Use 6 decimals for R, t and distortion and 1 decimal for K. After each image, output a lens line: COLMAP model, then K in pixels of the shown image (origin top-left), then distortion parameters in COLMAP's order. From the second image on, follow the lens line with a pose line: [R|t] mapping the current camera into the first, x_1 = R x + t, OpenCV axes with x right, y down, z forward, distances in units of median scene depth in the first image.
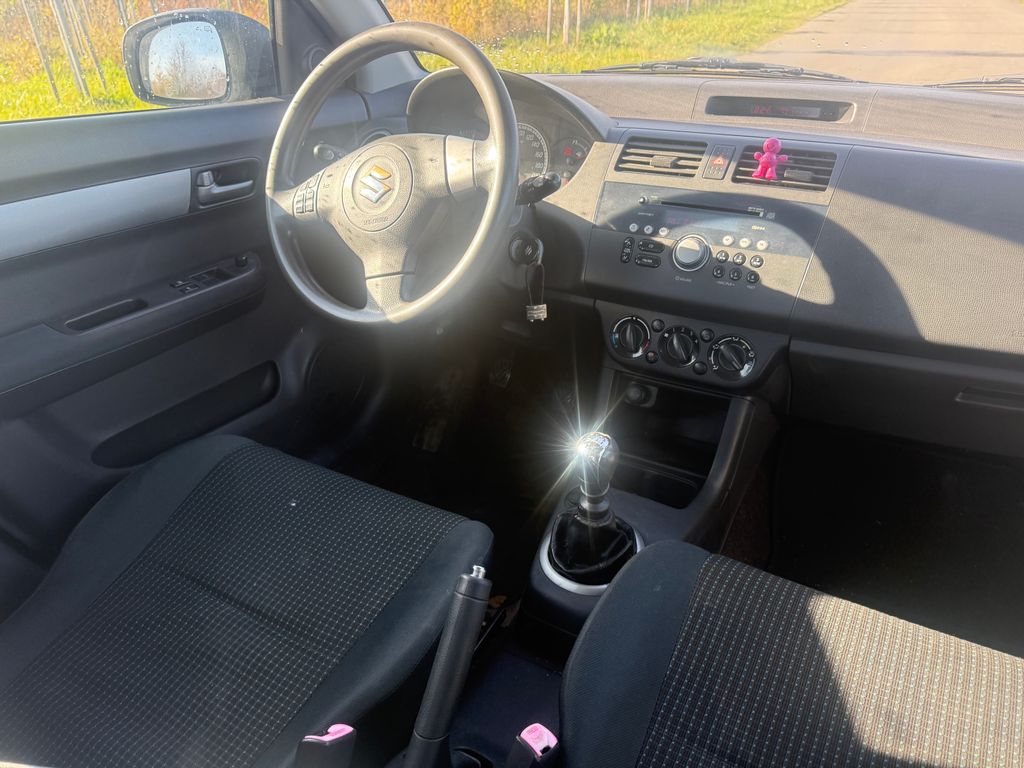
lens RADIAL K [[730.4, 0, 512.0], [0, 730.4, 384.0], [0, 0, 1]] dist [0.056743, -0.080382]
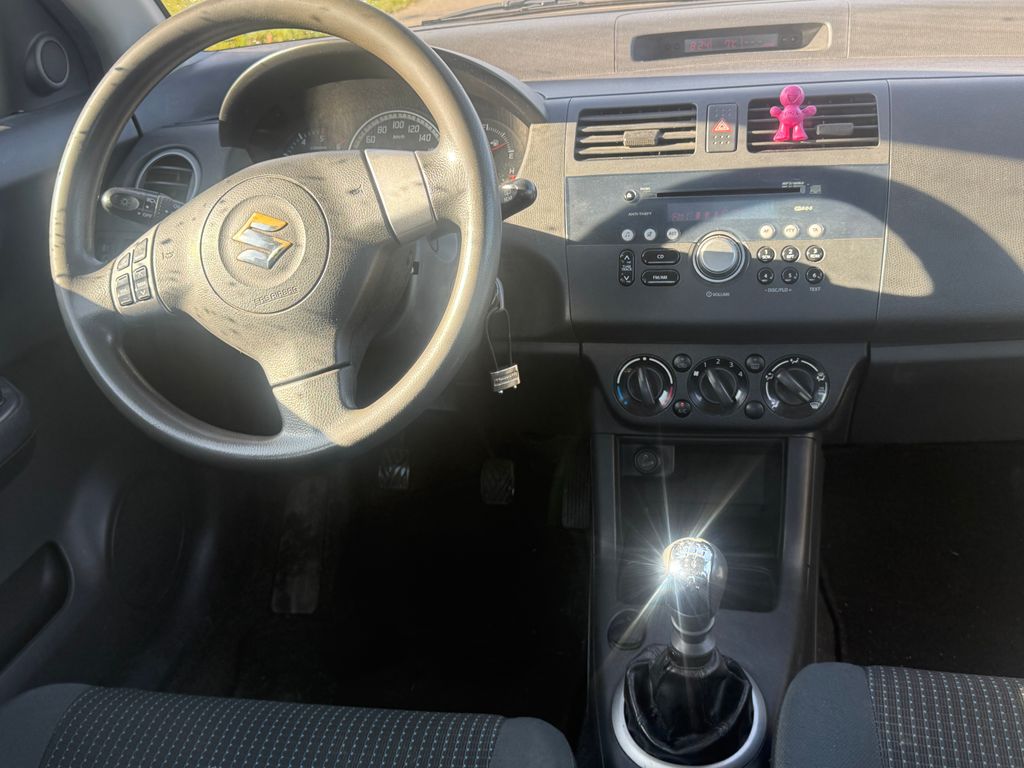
lens RADIAL K [[1033.7, 0, 513.1], [0, 1033.7, 367.4], [0, 0, 1]] dist [0.167073, -0.380663]
pose [[0.944855, -0.204295, 0.255954, -0.228489], [0.220121, 0.974863, -0.034469, -0.082969], [-0.242478, 0.088909, 0.966074, 0.076871]]
